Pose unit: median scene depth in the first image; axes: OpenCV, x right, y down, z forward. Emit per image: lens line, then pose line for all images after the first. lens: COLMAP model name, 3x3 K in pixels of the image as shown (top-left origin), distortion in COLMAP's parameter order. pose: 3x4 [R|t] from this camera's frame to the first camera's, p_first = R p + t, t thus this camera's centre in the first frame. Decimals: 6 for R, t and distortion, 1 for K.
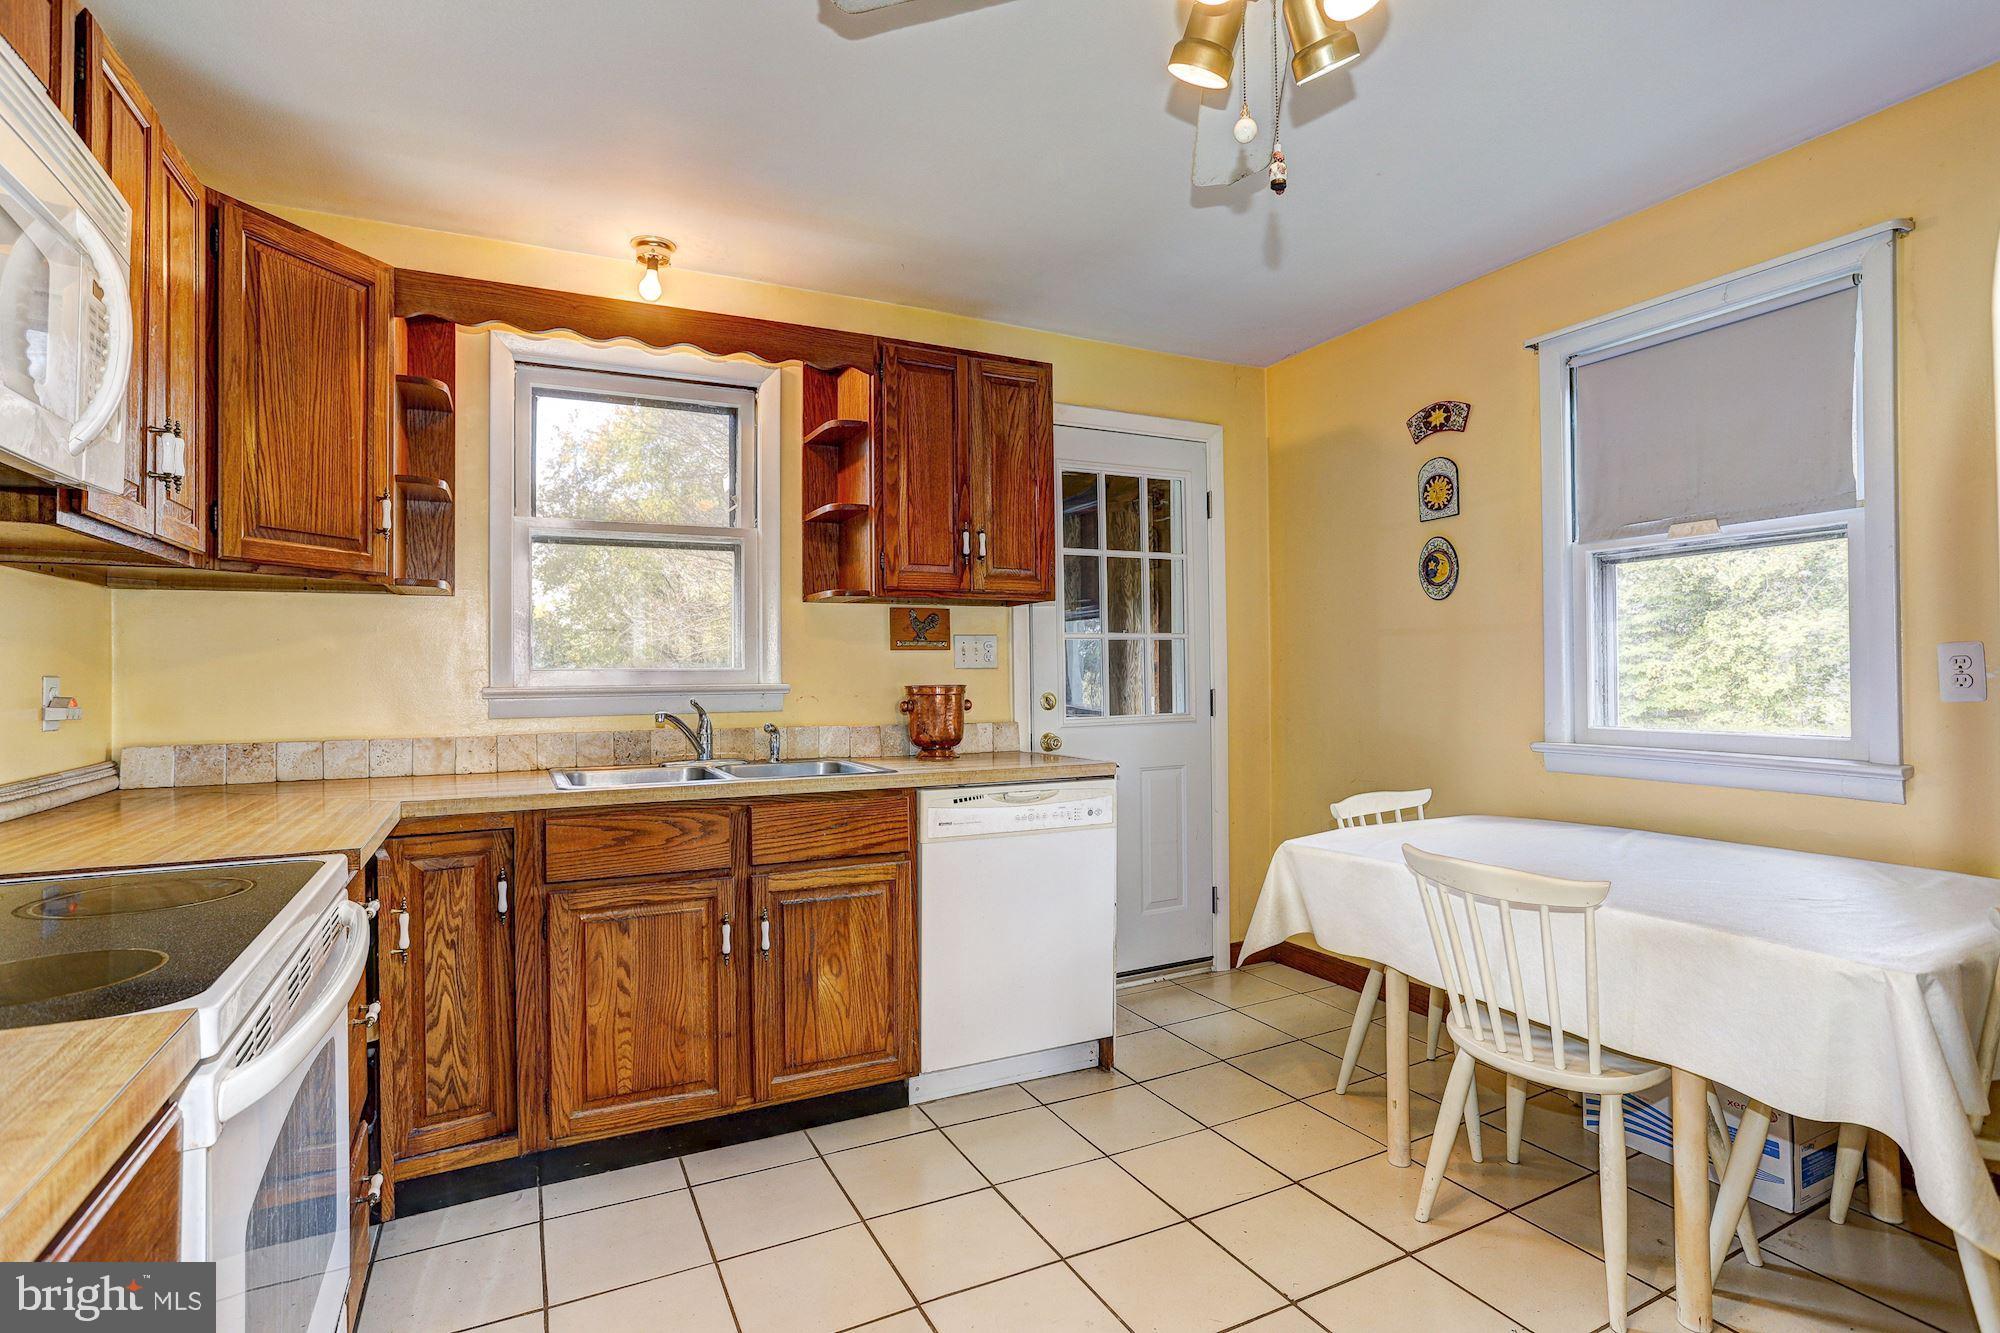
lens RADIAL K [[970.7, 0, 992.2], [0, 970.7, 665.1], [0, 0, 1]] dist [-0.037465, 0.005241]
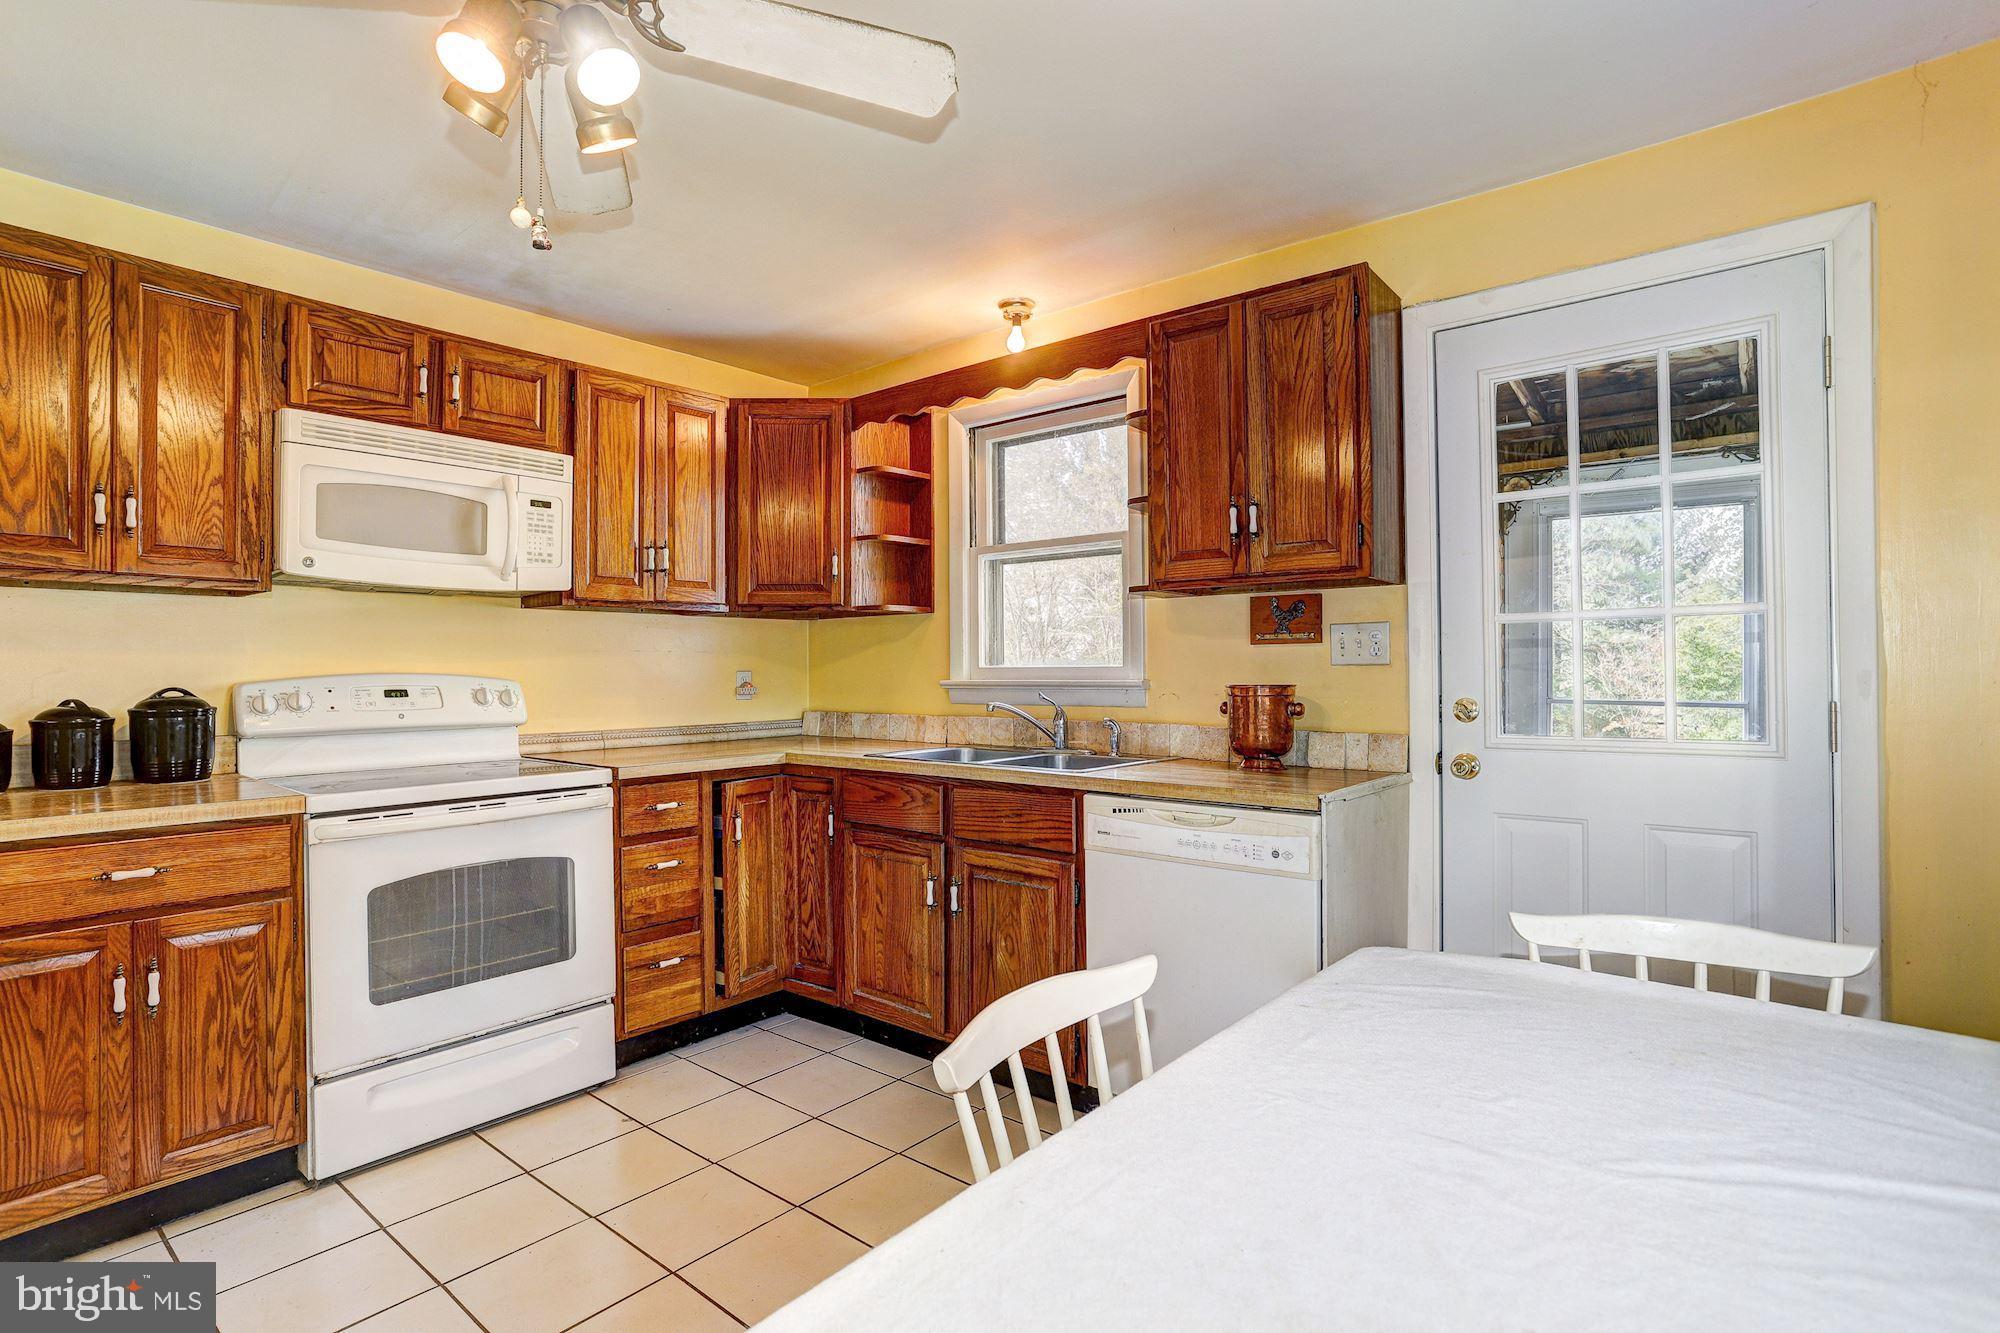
lens RADIAL K [[980.9, 0, 973.8], [0, 980.9, 665.9], [0, 0, 1]] dist [-0.036125, 0.017533]
pose [[0.390485, 0.004105, -0.920600, 0.790213], [0.011357, 0.999892, 0.009275, -0.008801], [0.920539, -0.014077, 0.390397, 0.524126]]
